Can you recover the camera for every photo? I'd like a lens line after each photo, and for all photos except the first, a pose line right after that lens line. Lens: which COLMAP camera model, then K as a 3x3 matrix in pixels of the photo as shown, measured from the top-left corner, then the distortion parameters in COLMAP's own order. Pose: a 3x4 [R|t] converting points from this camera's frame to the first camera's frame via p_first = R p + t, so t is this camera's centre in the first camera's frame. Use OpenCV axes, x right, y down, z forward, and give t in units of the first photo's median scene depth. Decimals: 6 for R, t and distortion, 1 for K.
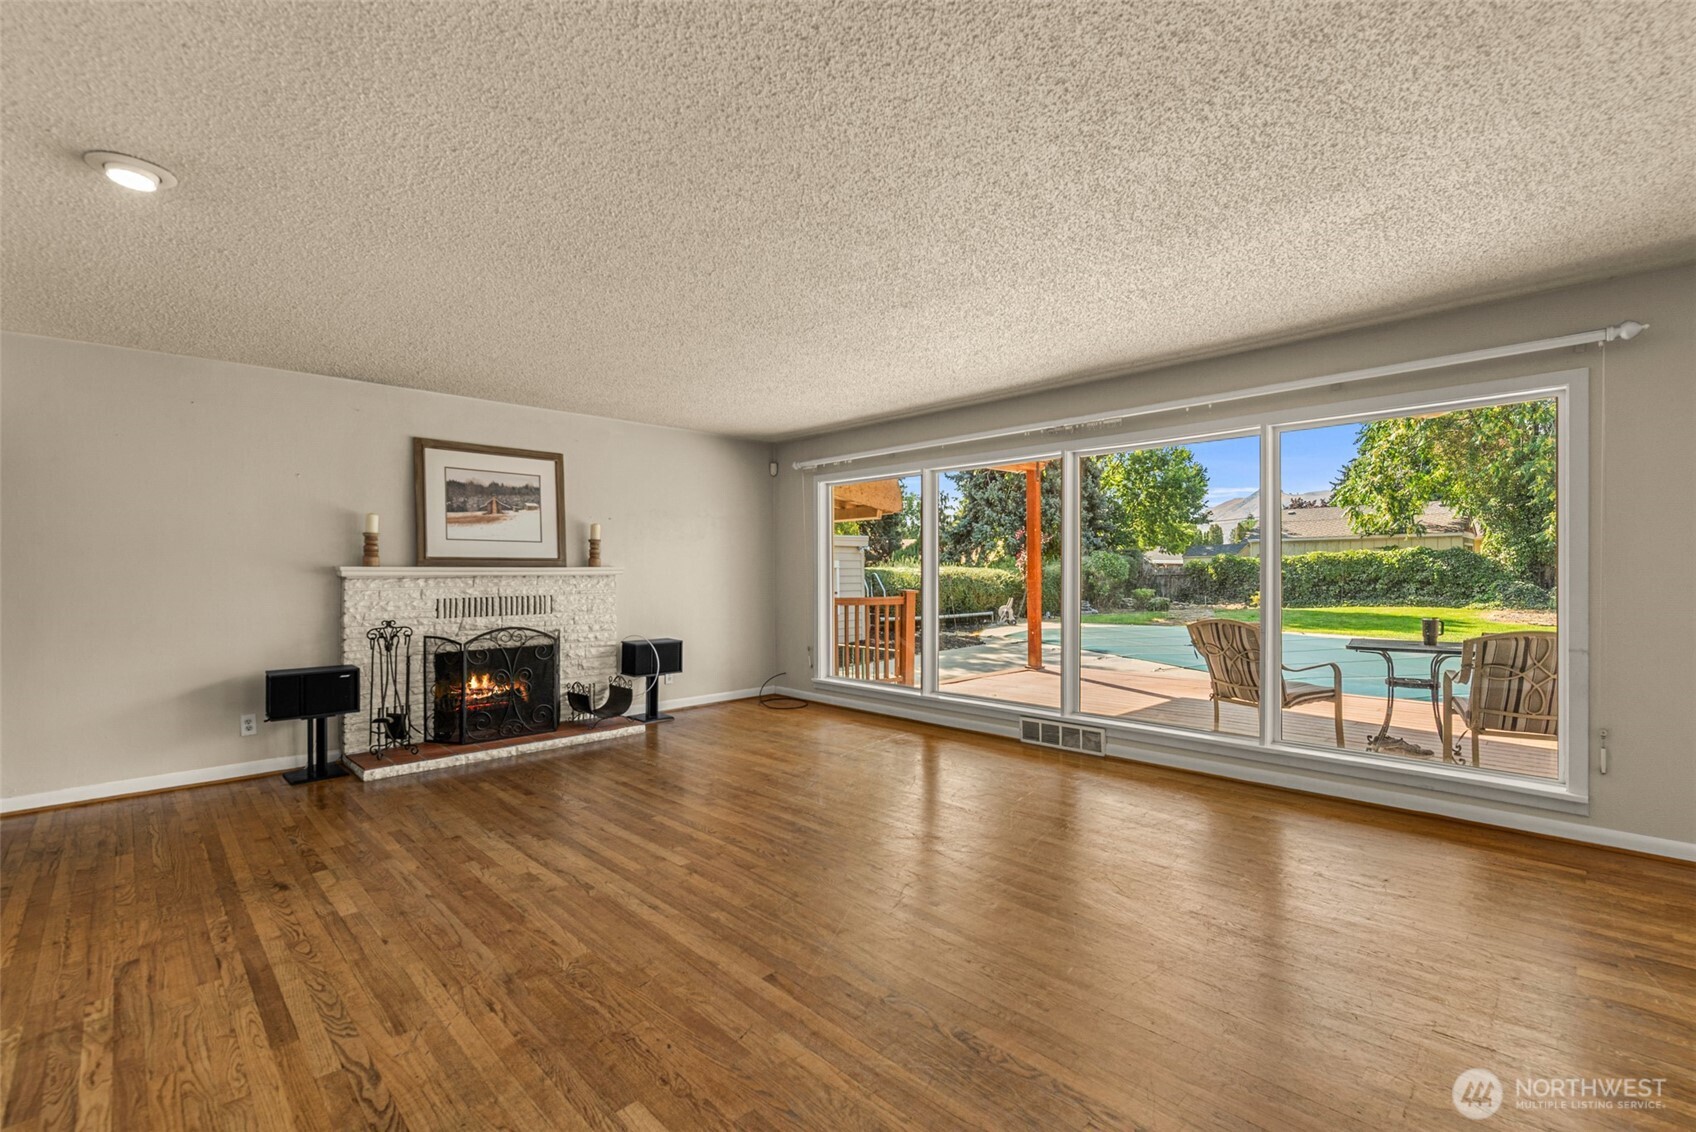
lens RADIAL K [[740.7, 0, 856.2], [0, 740.7, 575.3], [0, 0, 1]] dist [0.000704, -0.000196]
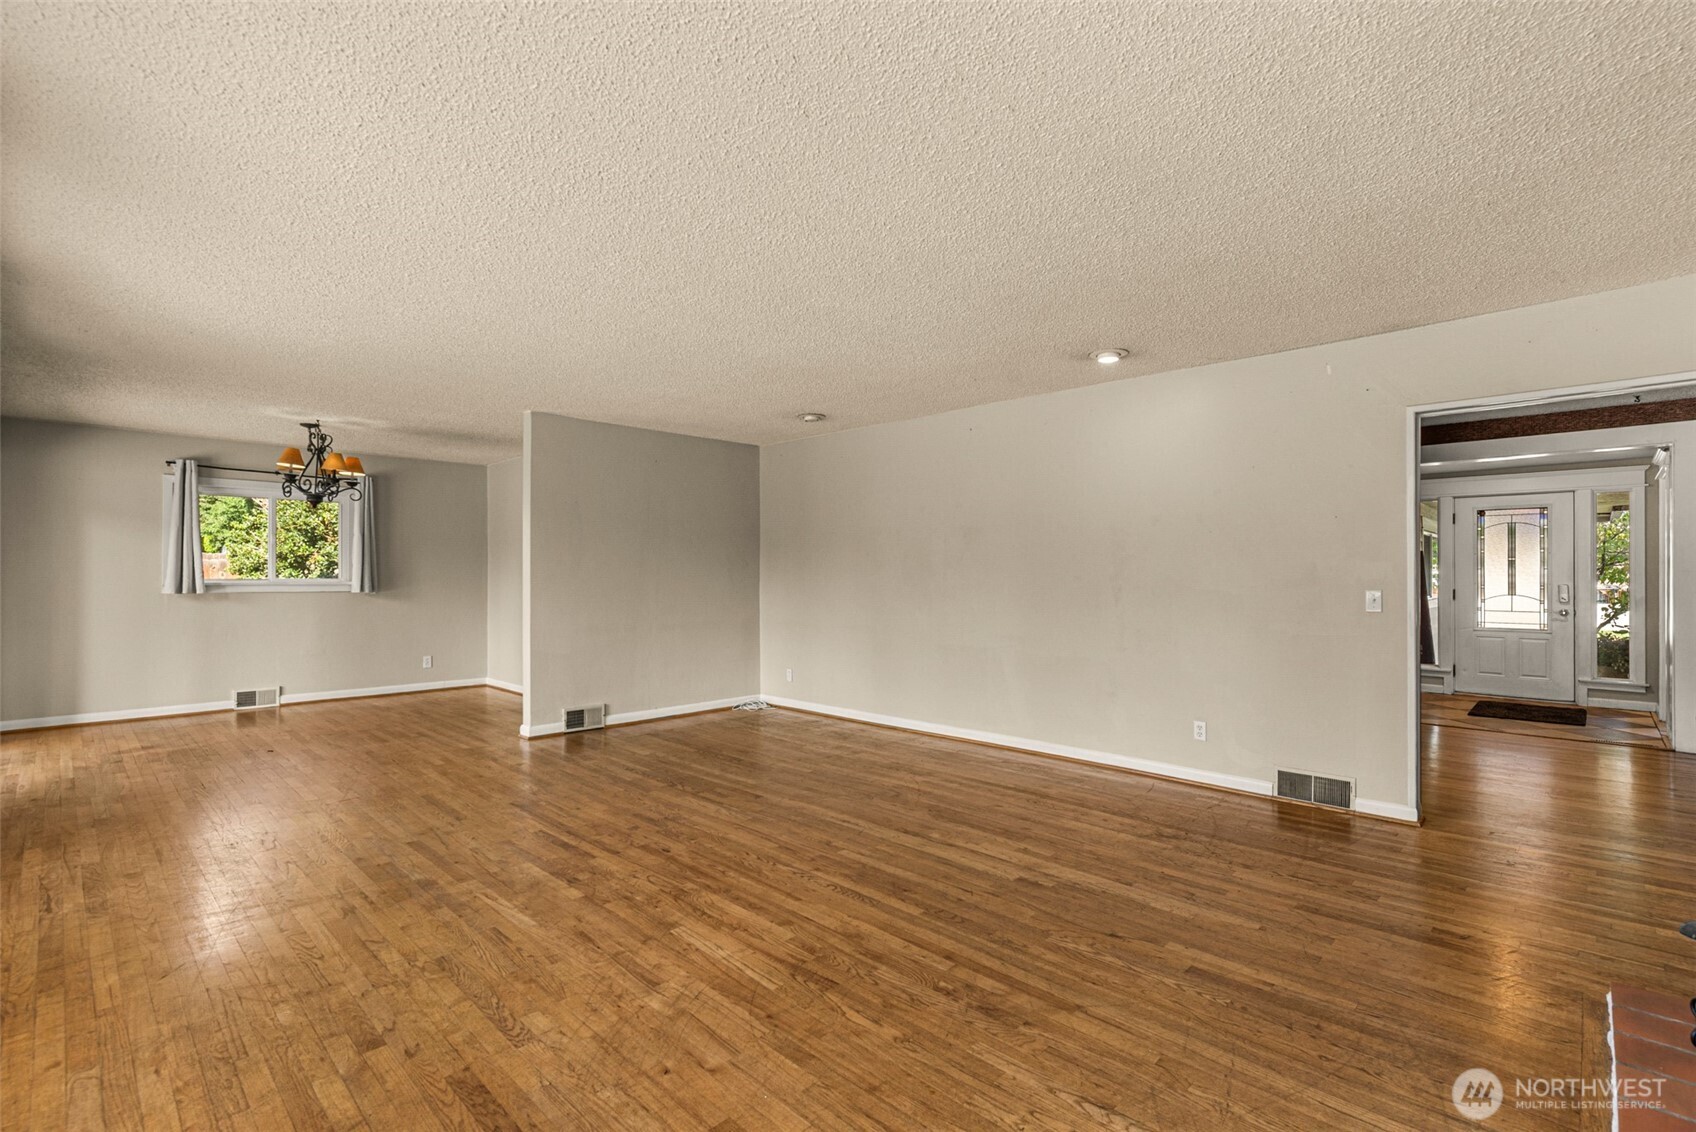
lens RADIAL K [[740.7, 0, 856.2], [0, 740.7, 575.3], [0, 0, 1]] dist [0.000704, -0.000196]
pose [[-0.999683, 0.006080, -0.024429, -0.113815], [0.006005, 0.999977, 0.003114, -0.004679], [0.024448, 0.002966, -0.999697, 1.025559]]
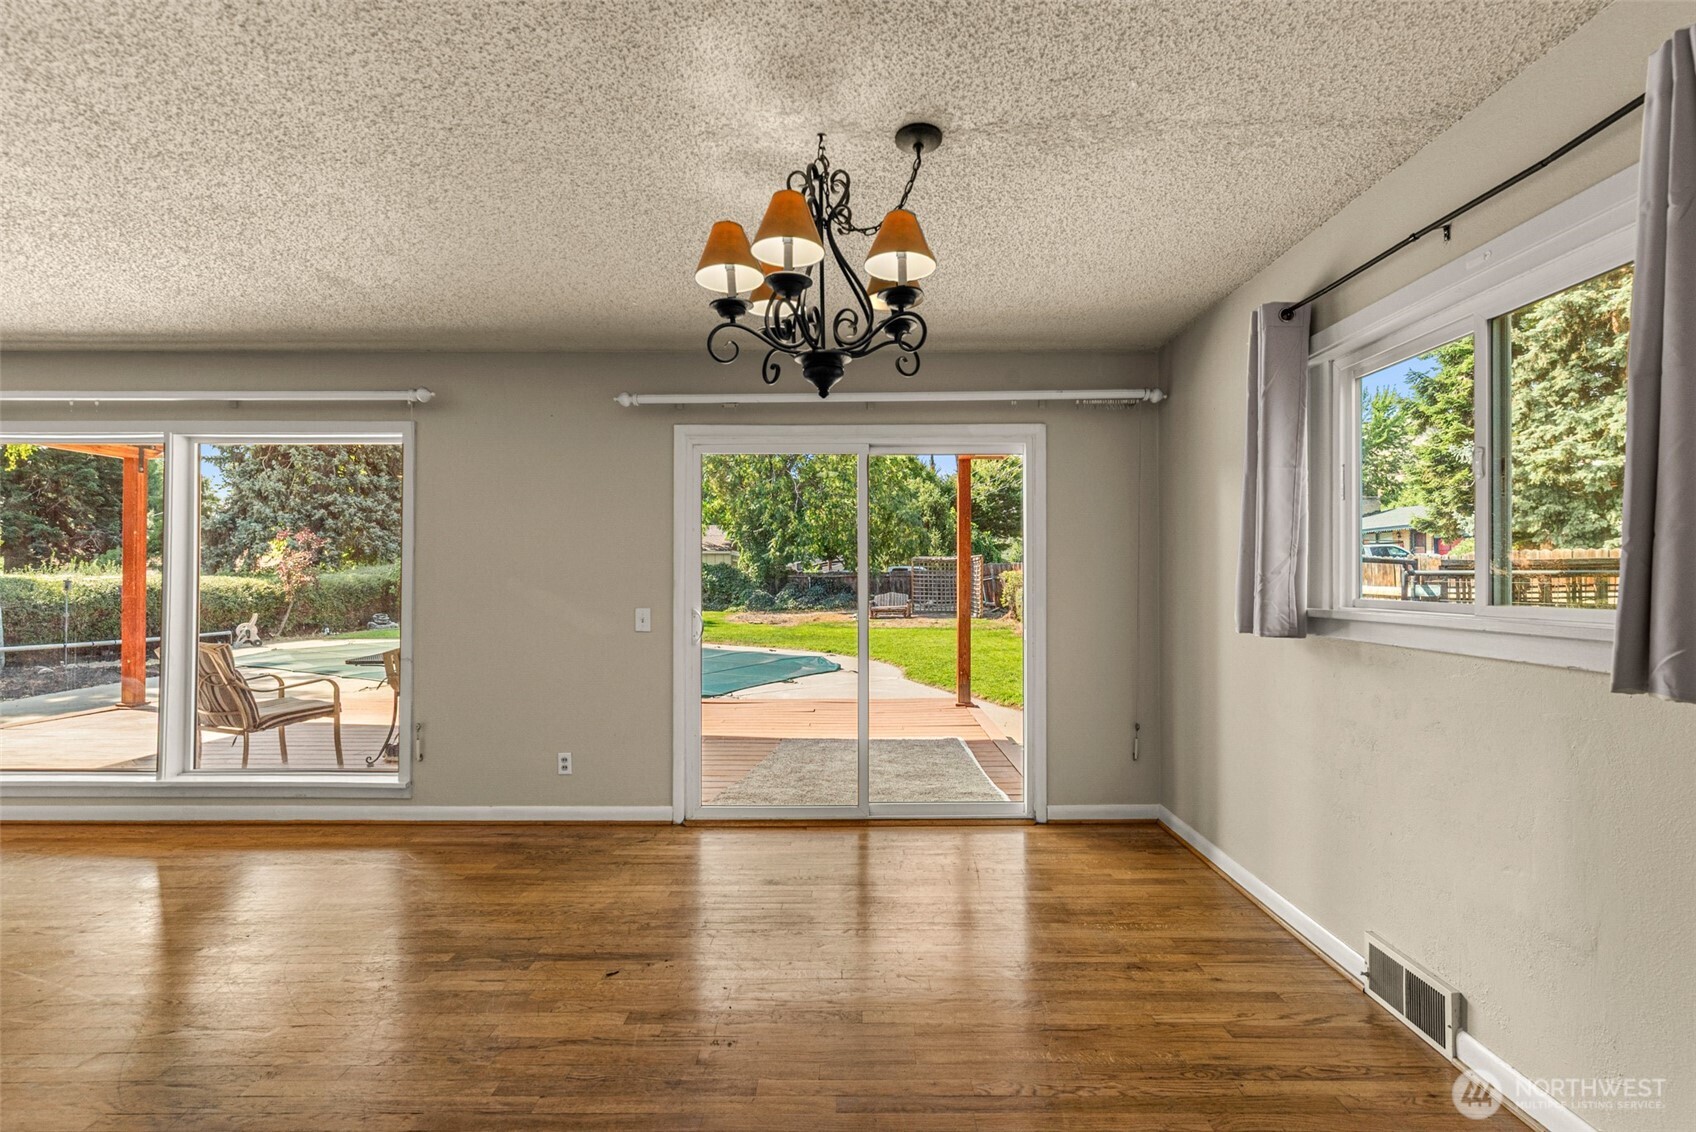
lens RADIAL K [[740.7, 0, 856.2], [0, 740.7, 575.3], [0, 0, 1]] dist [0.000704, -0.000196]
pose [[0.704551, 0.009097, 0.709595, 0.333435], [-0.001204, 0.999932, -0.011624, -0.009840], [-0.709652, 0.007335, 0.704514, -0.178757]]
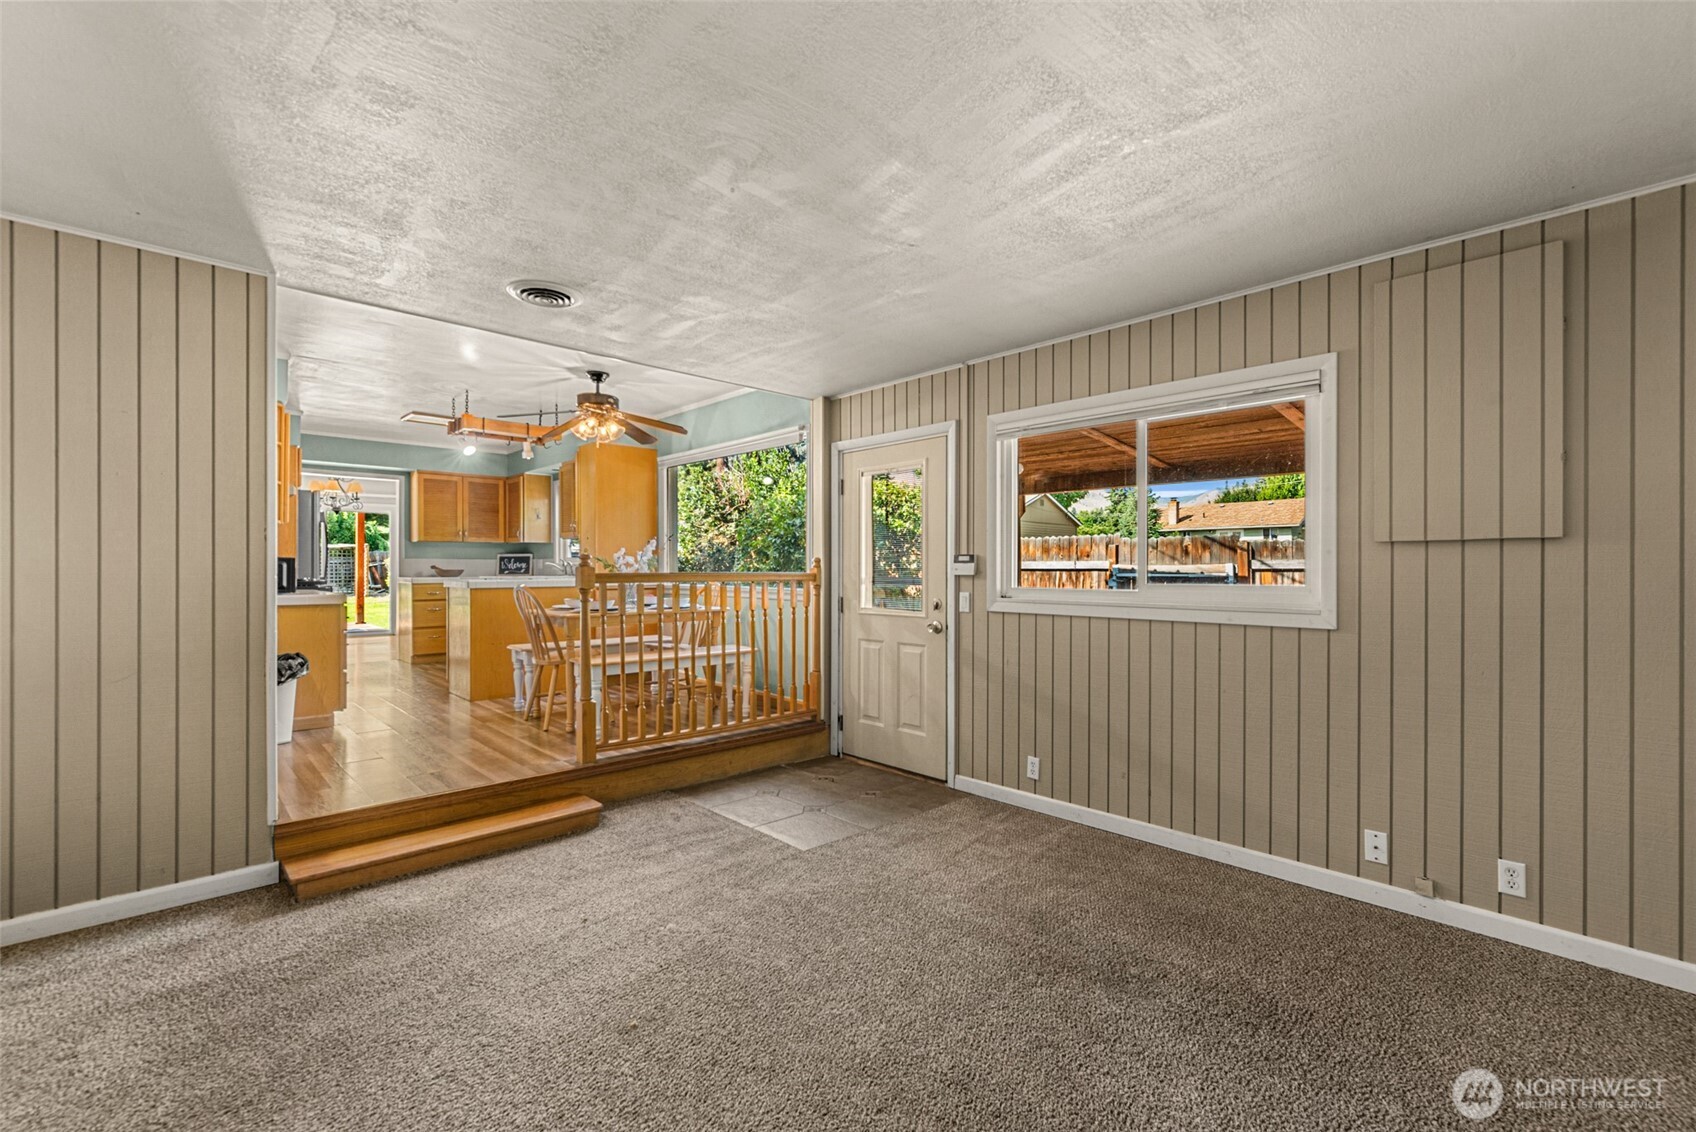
lens RADIAL K [[733.6, 0, 857.7], [0, 733.6, 575.5], [0, 0, 1]] dist [-0.000163, -0.000161]
pose [[0.021212, -0.000263, 0.999775, -0.994902], [0.002760, 0.999996, 0.000204, 0.040874], [-0.999771, 0.002755, 0.021213, -1.089878]]
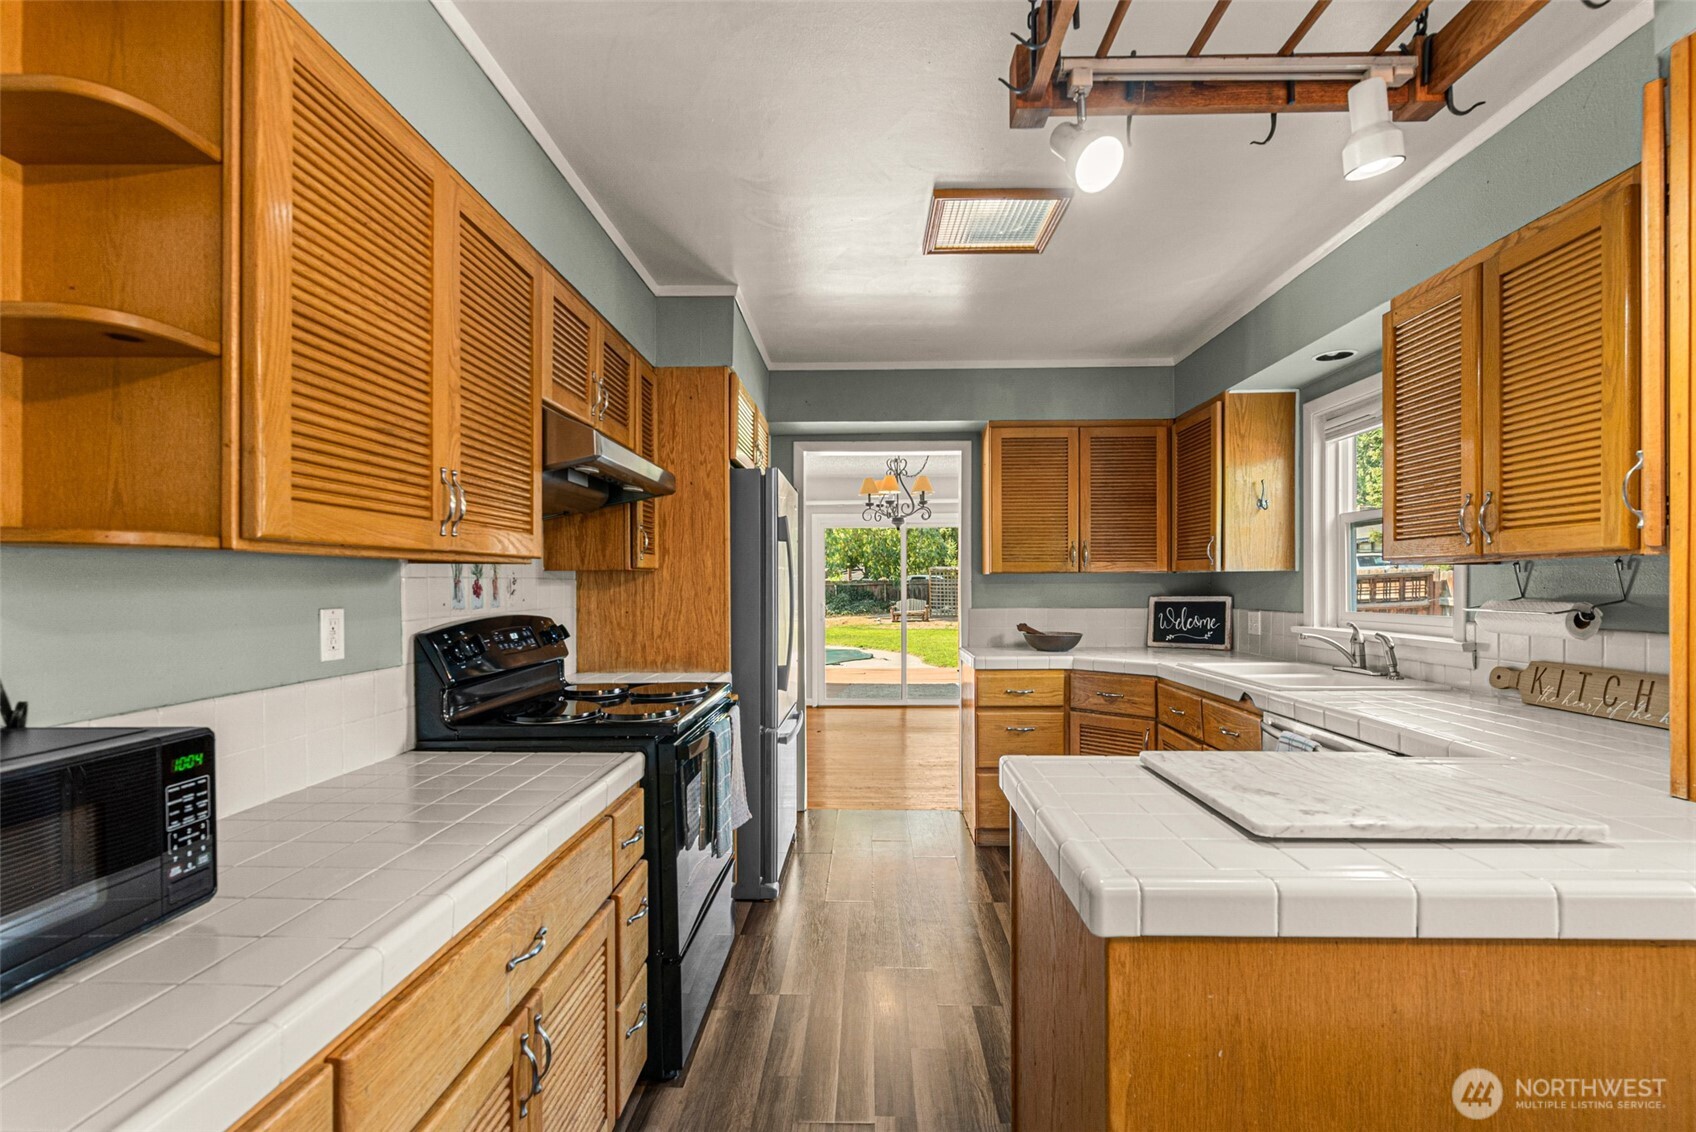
lens RADIAL K [[774.2, 0, 852.8], [0, 774.2, 590.1], [0, 0, 1]] dist [0.002085, 0.000056]
pose [[0.722312, 0.000343, 0.691567, -0.205941], [0.001098, 0.999998, -0.001643, -0.009523], [-0.691566, 0.001946, 0.722310, -0.649291]]
